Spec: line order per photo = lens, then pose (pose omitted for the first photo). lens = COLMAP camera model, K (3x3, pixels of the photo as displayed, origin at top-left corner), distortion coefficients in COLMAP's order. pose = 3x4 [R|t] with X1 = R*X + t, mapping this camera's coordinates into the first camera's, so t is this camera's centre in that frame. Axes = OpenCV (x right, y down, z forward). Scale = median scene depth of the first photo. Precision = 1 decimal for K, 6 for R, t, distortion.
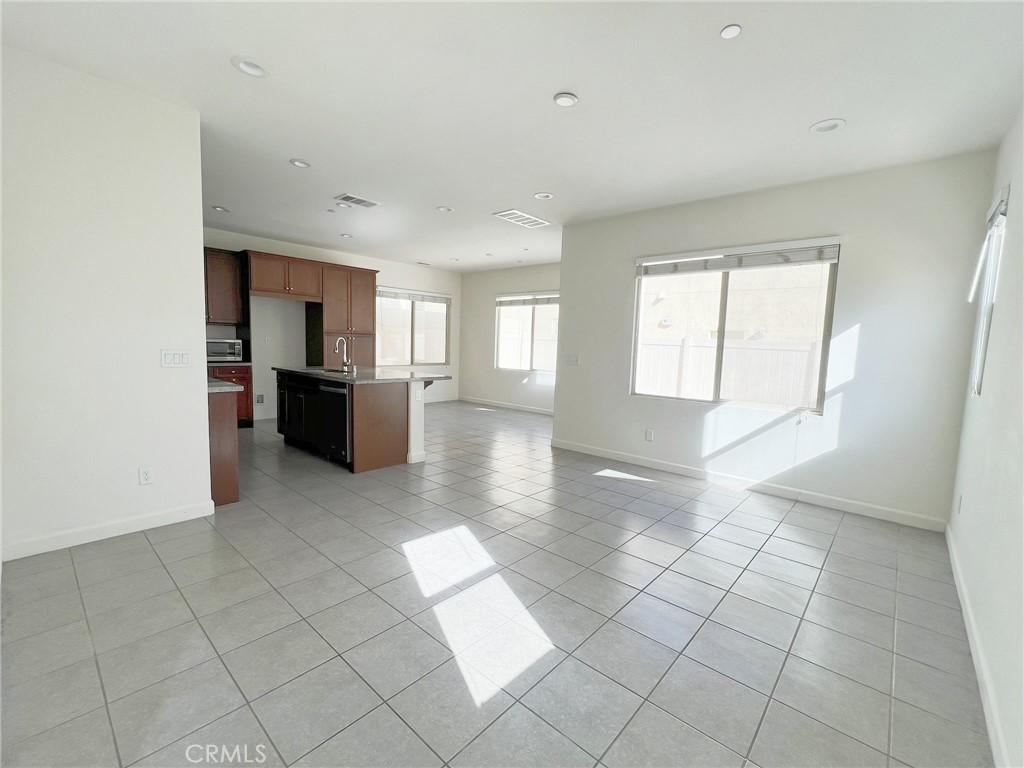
lens RADIAL K [[442.6, 0, 510.7], [0, 442.6, 385.7], [0, 0, 1]] dist [-0.003298, -0.000152]
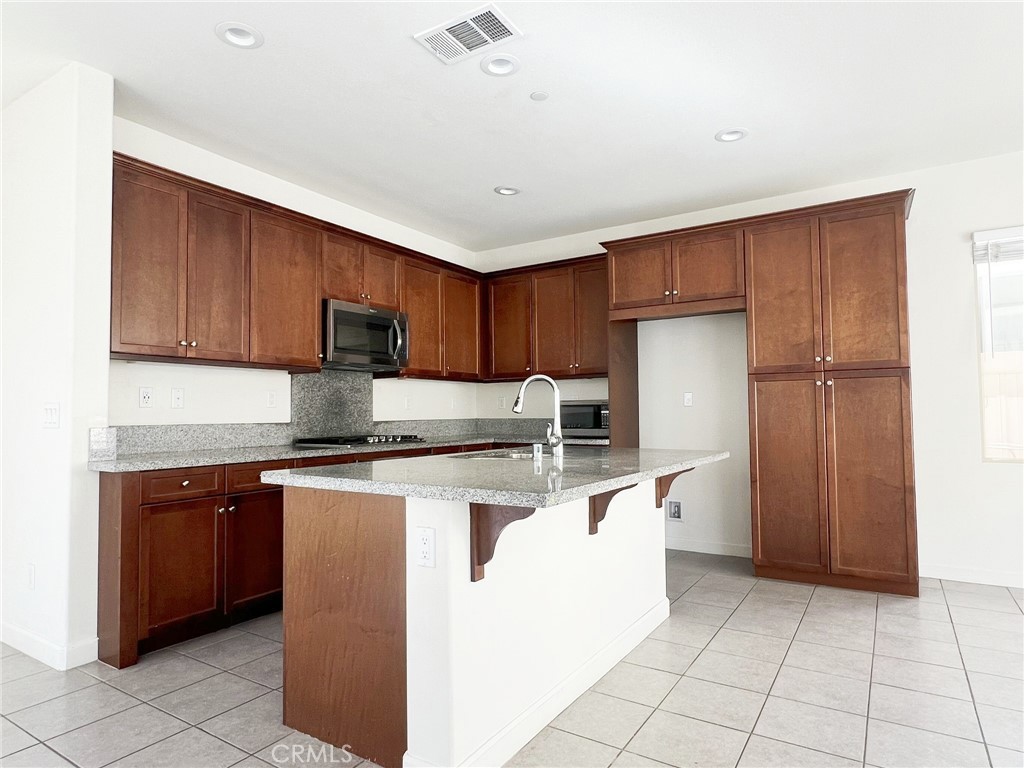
lens RADIAL K [[602.9, 0, 509.2], [0, 602.9, 392.5], [0, 0, 1]] dist [-0.004246, -0.003122]
pose [[0.161081, -0.071110, -0.984376, 0.115850], [-0.080013, 0.993177, -0.084838, -0.030315], [0.983692, 0.092428, 0.154293, 0.624427]]
